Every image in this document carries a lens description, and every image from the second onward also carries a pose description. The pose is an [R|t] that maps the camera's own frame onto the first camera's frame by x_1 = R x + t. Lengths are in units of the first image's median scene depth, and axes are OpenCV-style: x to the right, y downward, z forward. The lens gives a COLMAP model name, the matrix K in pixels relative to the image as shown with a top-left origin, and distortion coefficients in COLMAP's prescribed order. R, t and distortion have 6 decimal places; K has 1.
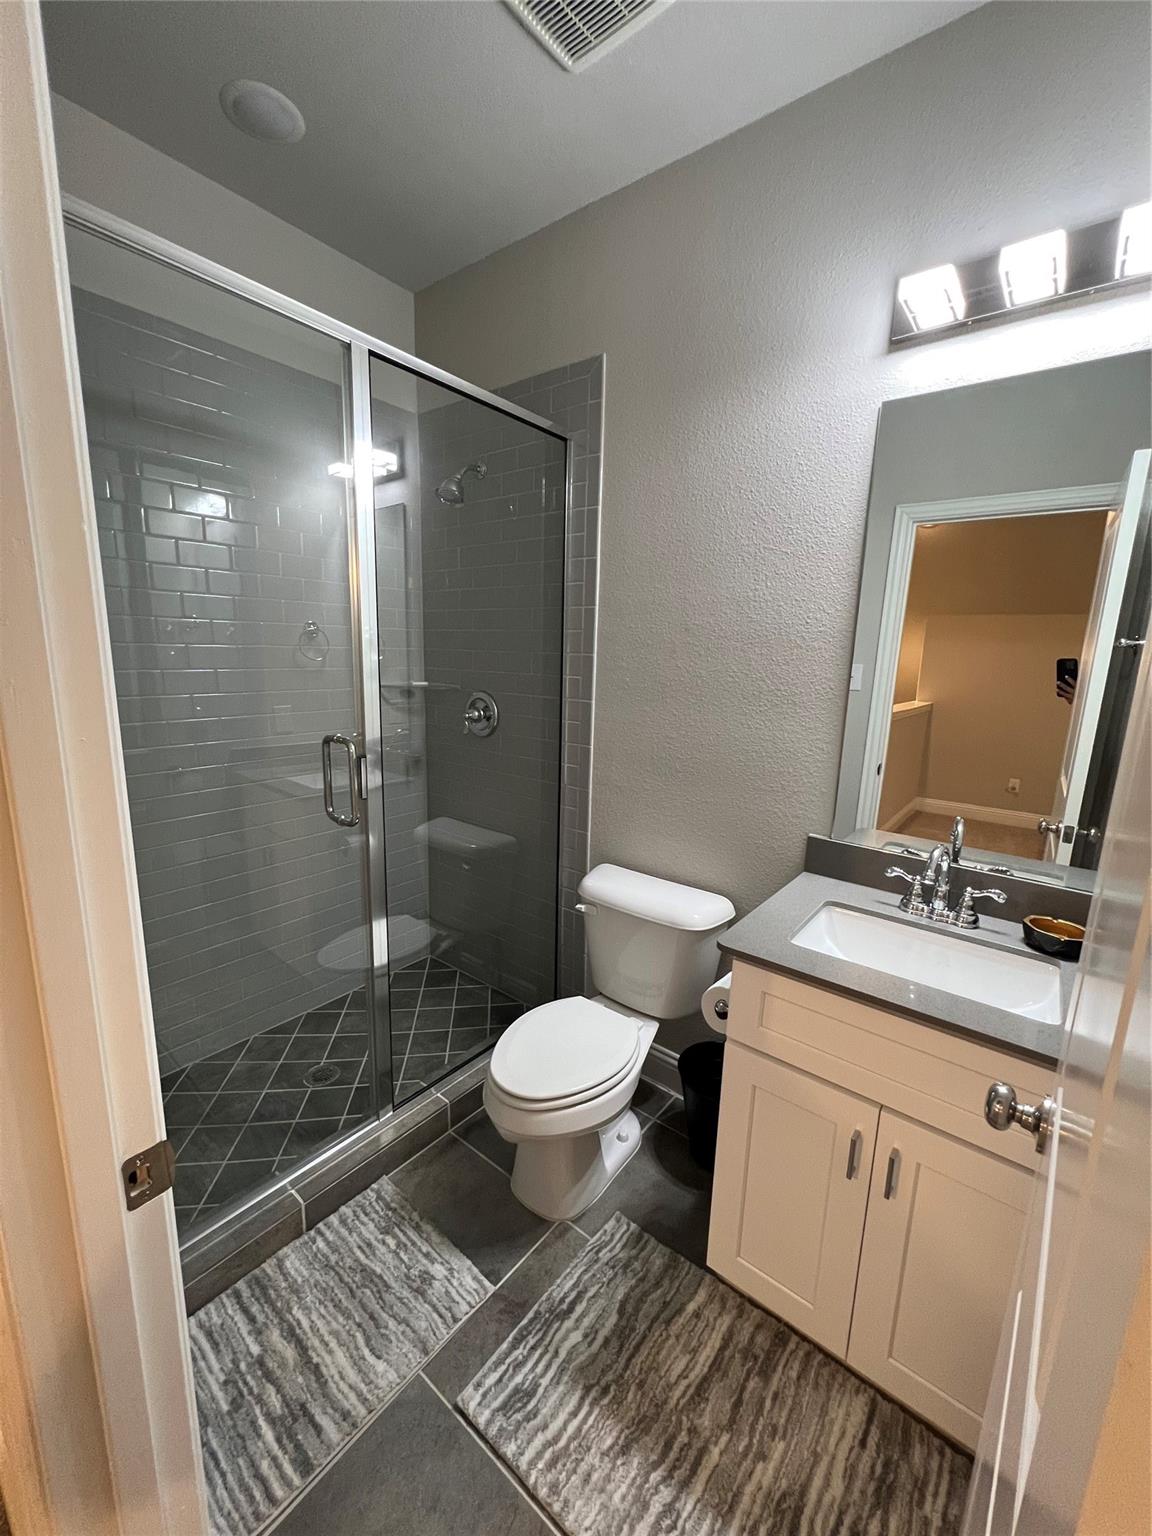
lens RADIAL K [[619.4, 0, 571.5], [0, 619.4, 768.2], [0, 0, 1]] dist [0.000140, 0.000062]
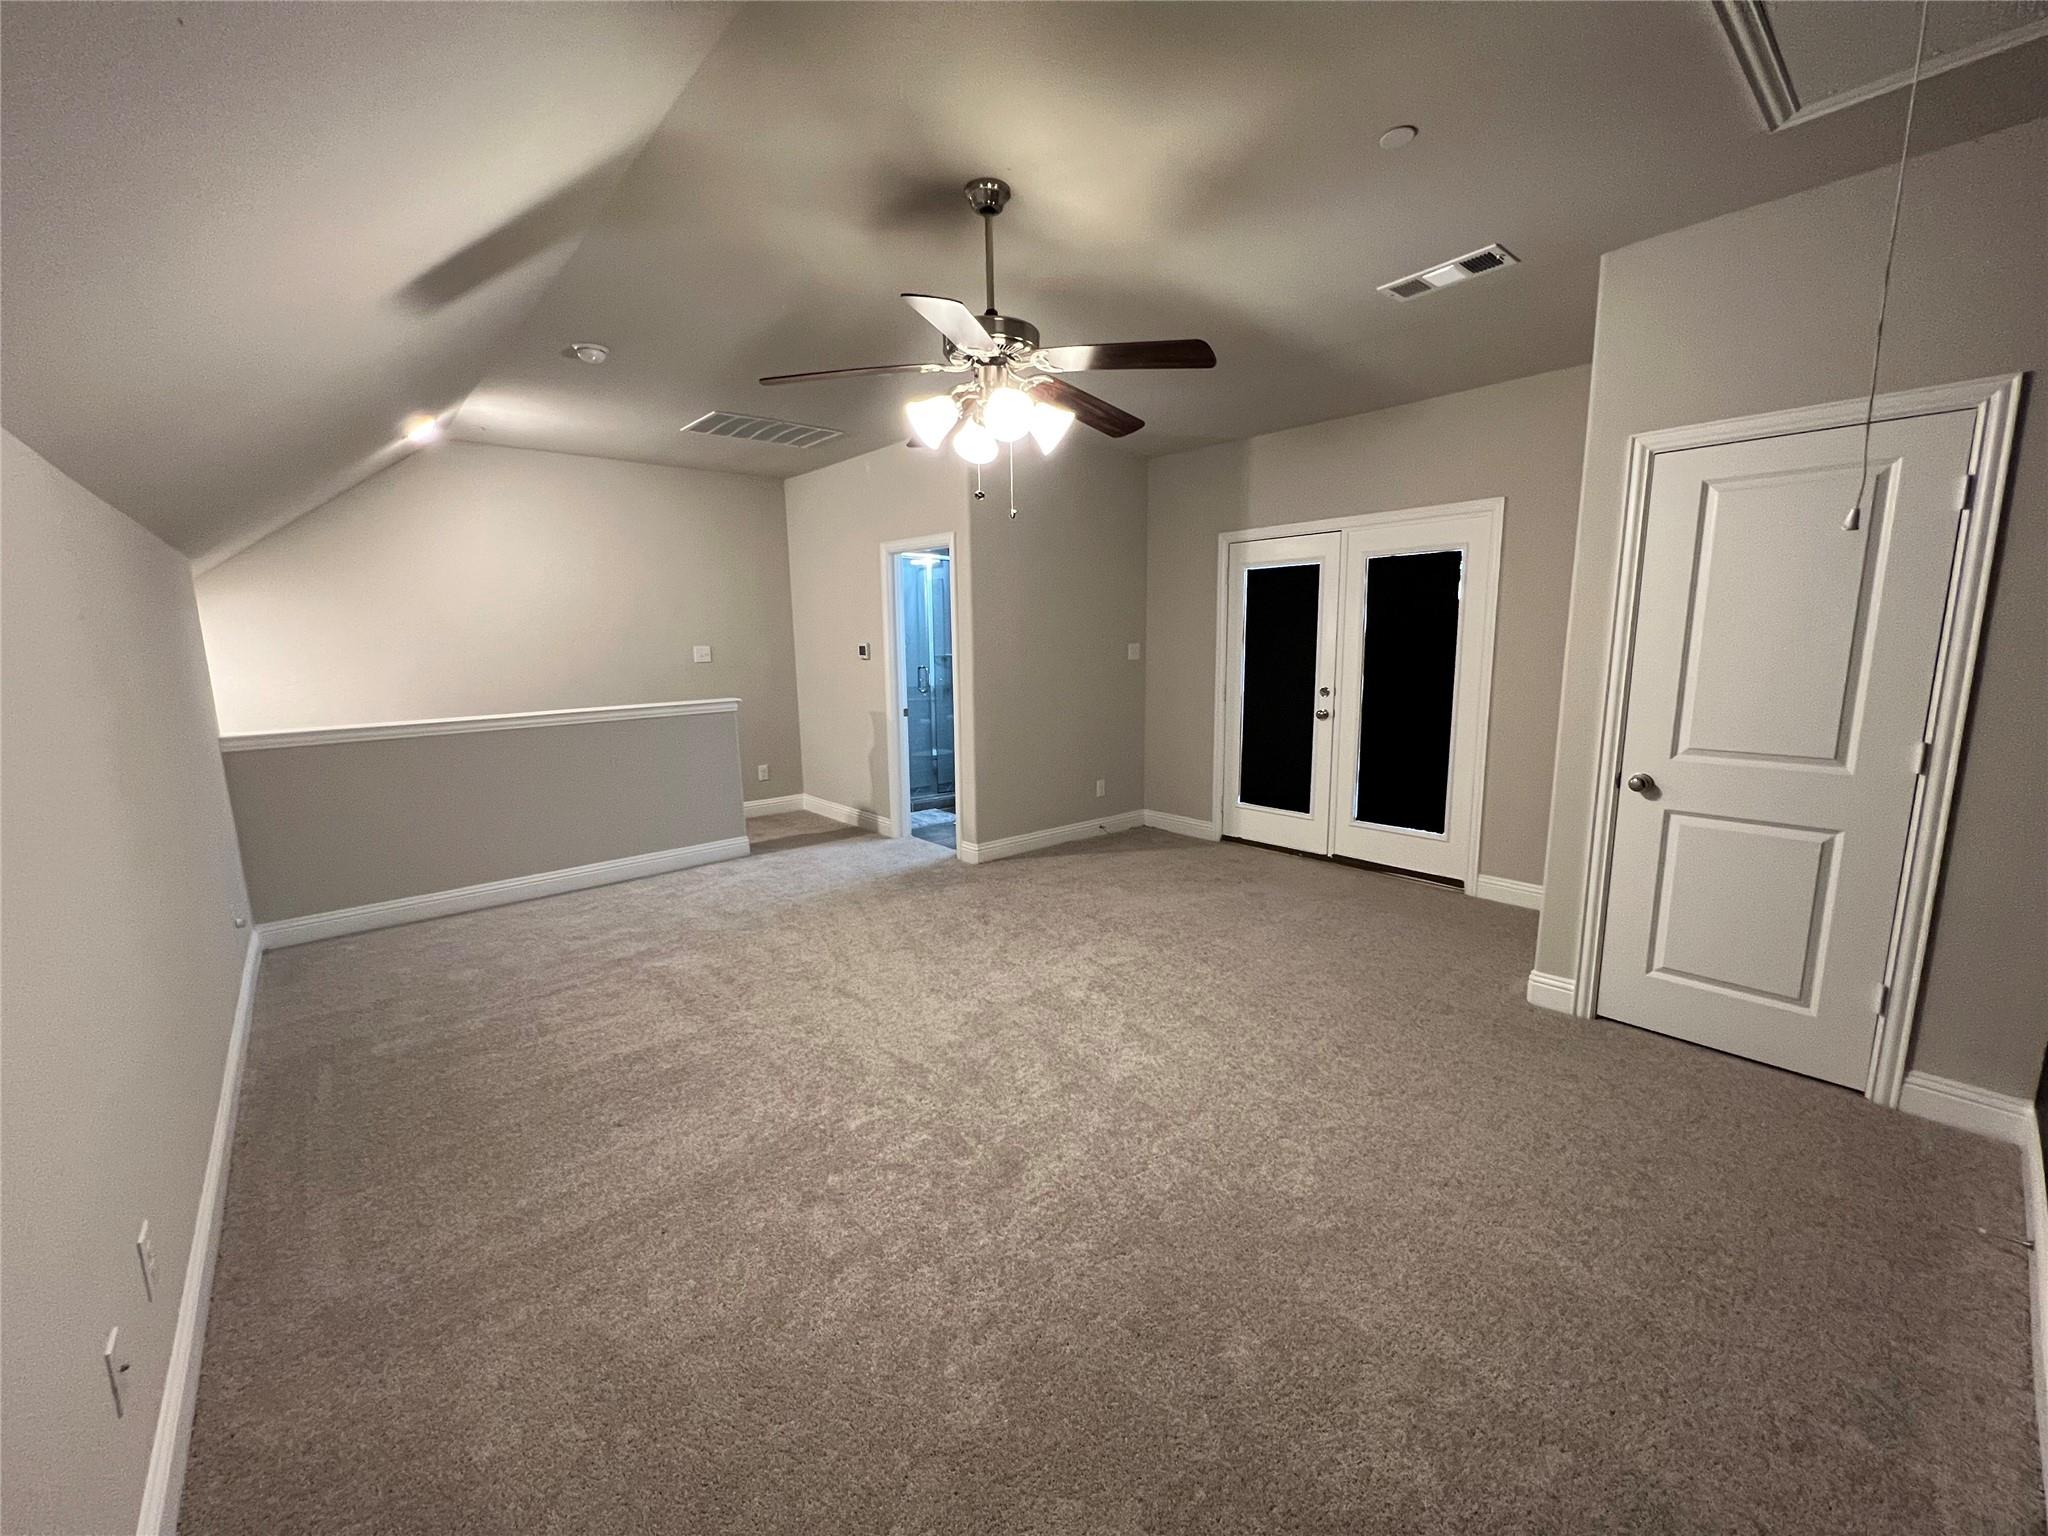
lens RADIAL K [[825.9, 0, 1029.0], [0, 825.9, 768.7], [0, 0, 1]] dist [0.000140, 0.000062]
pose [[0.985392, -0.000359, -0.170299, 1.094985], [-0.005560, 0.999397, -0.034280, 0.757131], [0.170209, 0.034726, 0.984796, -3.790889]]
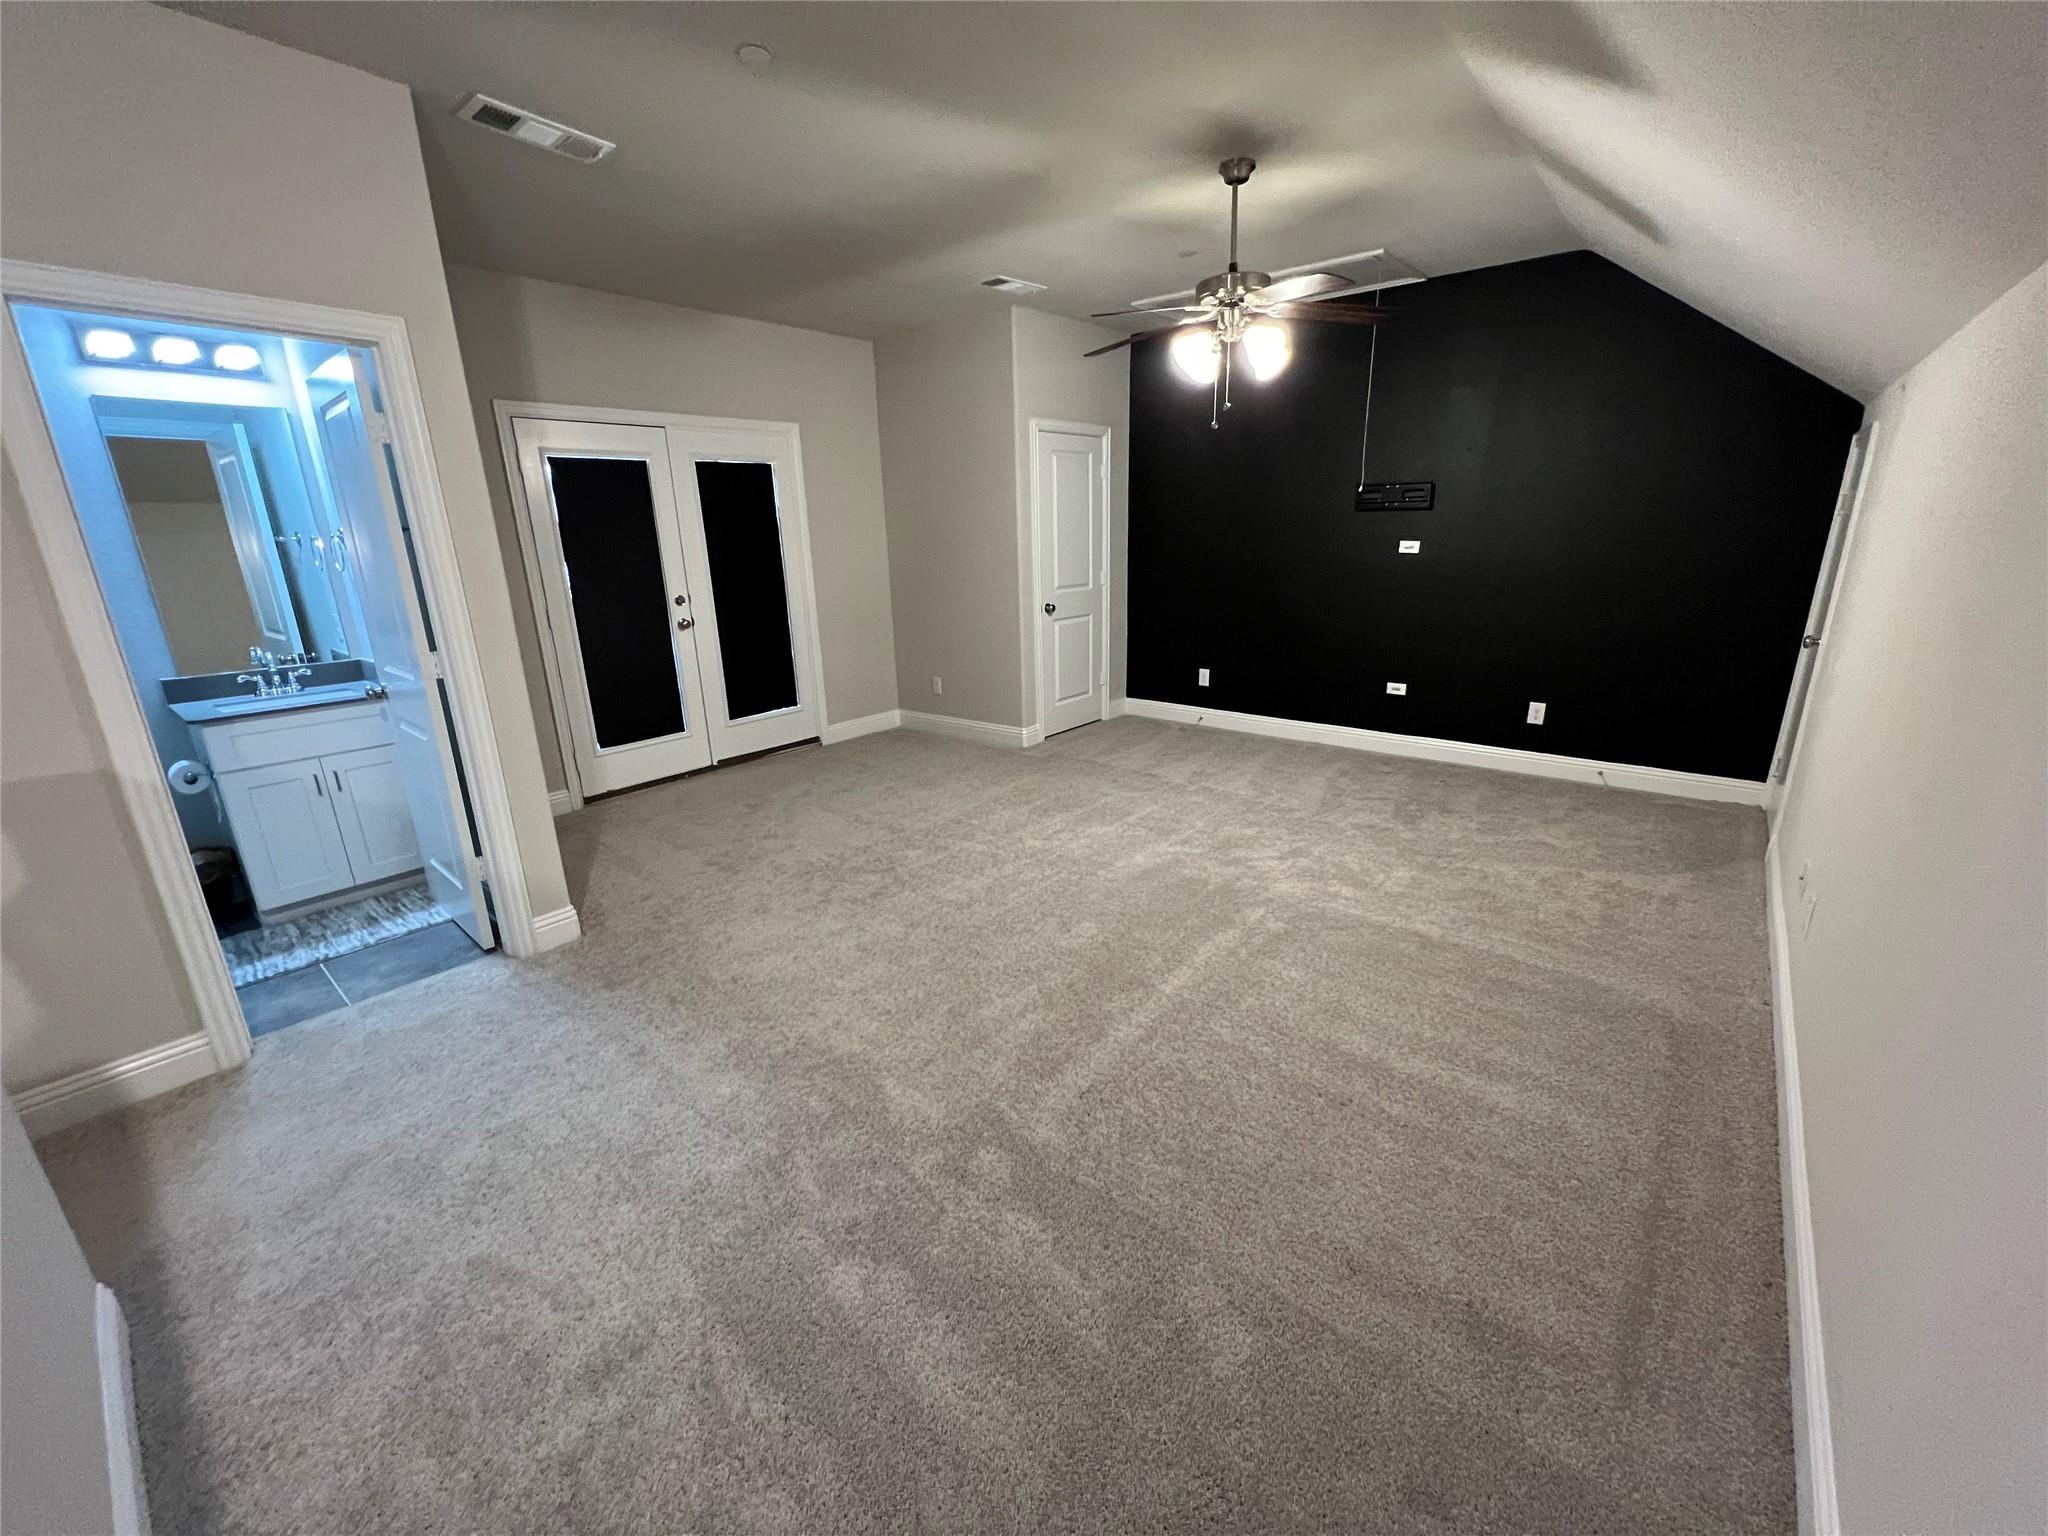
lens RADIAL K [[825.9, 0, 1024.4], [0, 825.9, 771.0], [0, 0, 1]] dist [0.000140, 0.000062]
pose [[0.019234, -0.301293, 0.953338, -1.923427], [0.221574, 0.931089, 0.289791, 0.241184], [-0.974954, 0.205661, 0.084667, -1.439819]]
